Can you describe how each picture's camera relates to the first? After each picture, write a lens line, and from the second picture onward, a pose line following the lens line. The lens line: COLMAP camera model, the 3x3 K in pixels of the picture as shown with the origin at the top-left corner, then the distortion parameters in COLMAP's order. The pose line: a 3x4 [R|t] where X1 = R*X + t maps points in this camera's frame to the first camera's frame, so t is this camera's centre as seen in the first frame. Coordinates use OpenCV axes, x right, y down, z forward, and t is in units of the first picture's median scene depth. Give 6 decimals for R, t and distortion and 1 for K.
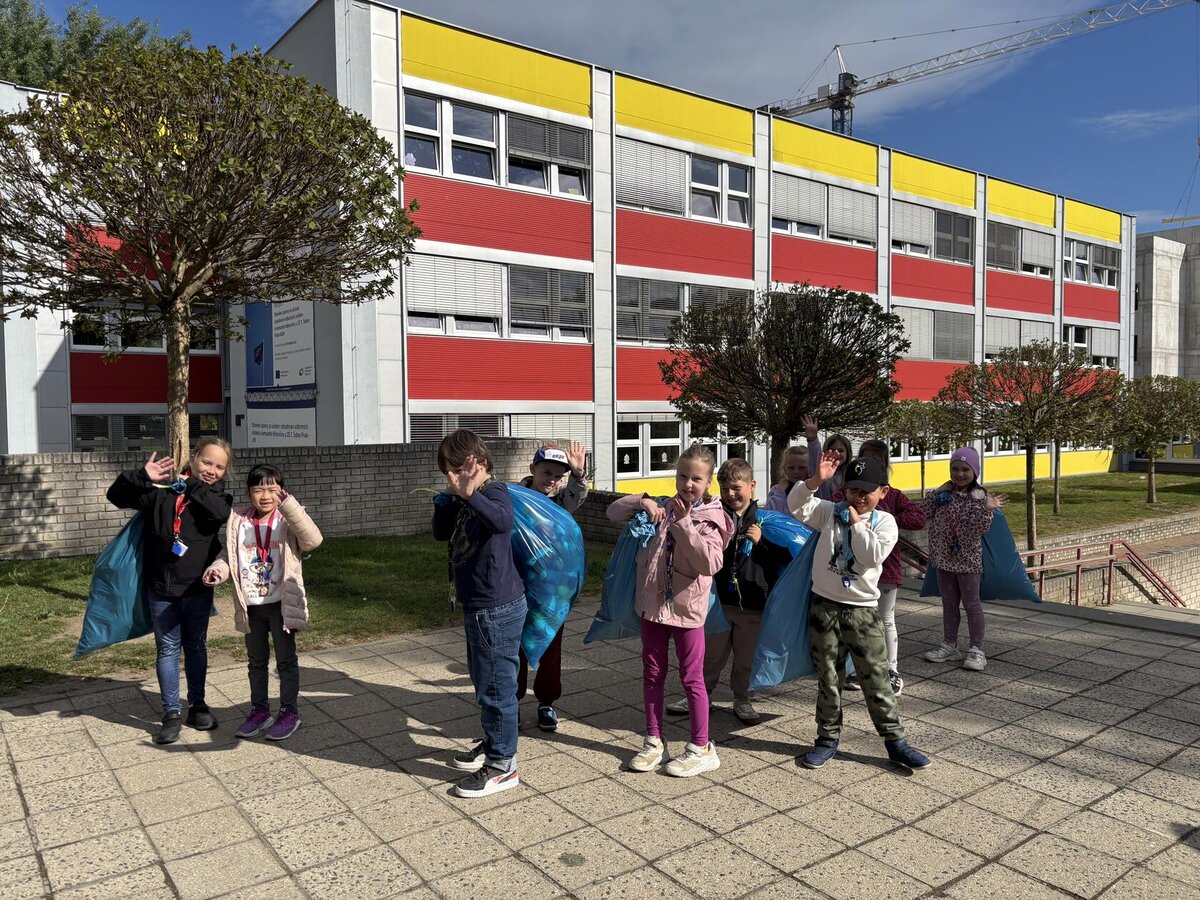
lens RADIAL K [[925.4, 0, 587.2], [0, 925.4, 459.1], [0, 0, 1]] dist [0.038545, -0.044584]
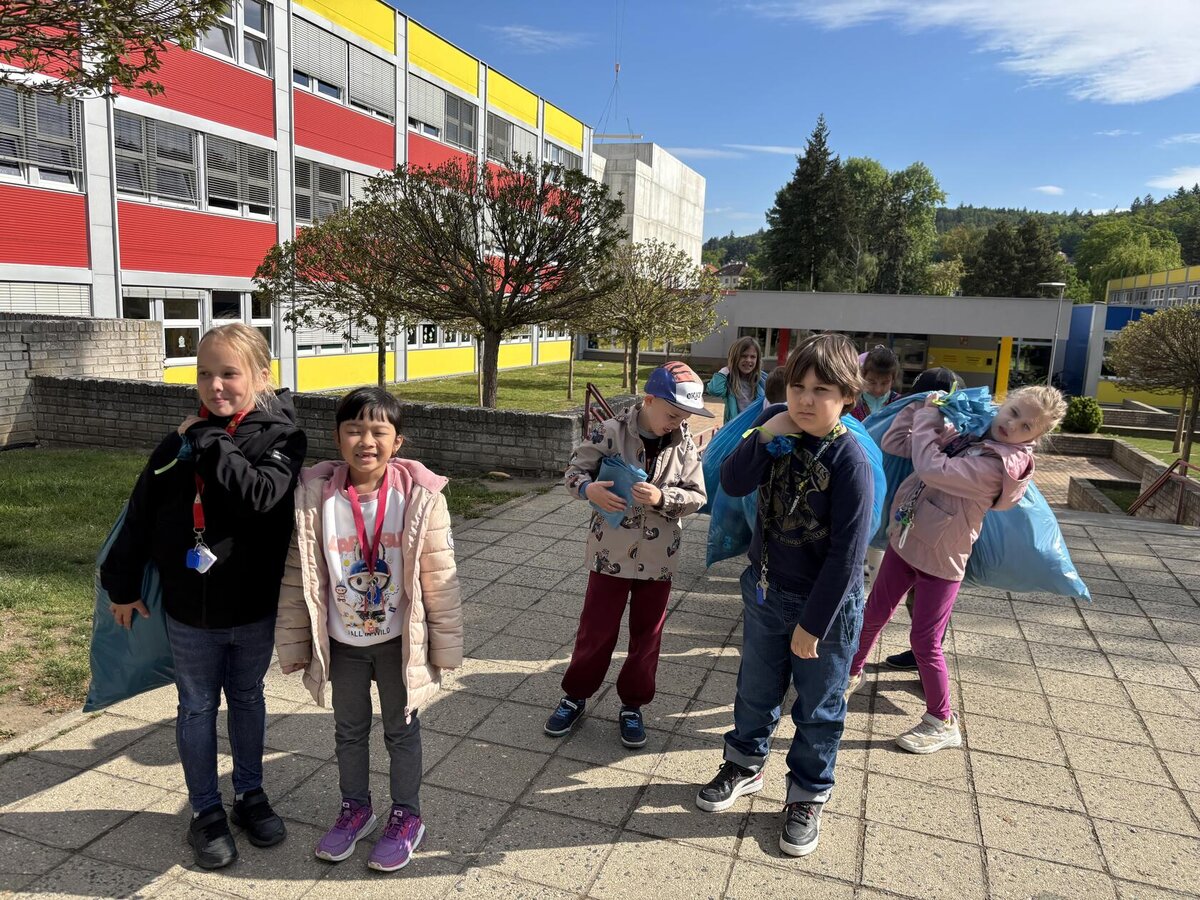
lens RADIAL K [[925.4, 0, 603.2], [0, 925.4, 459.0], [0, 0, 1]] dist [0.038545, -0.044584]
pose [[0.820265, -0.058080, 0.569027, -0.098197], [-0.013310, 0.992624, 0.120503, -0.003313], [-0.571829, -0.106418, 0.813441, 0.081697]]
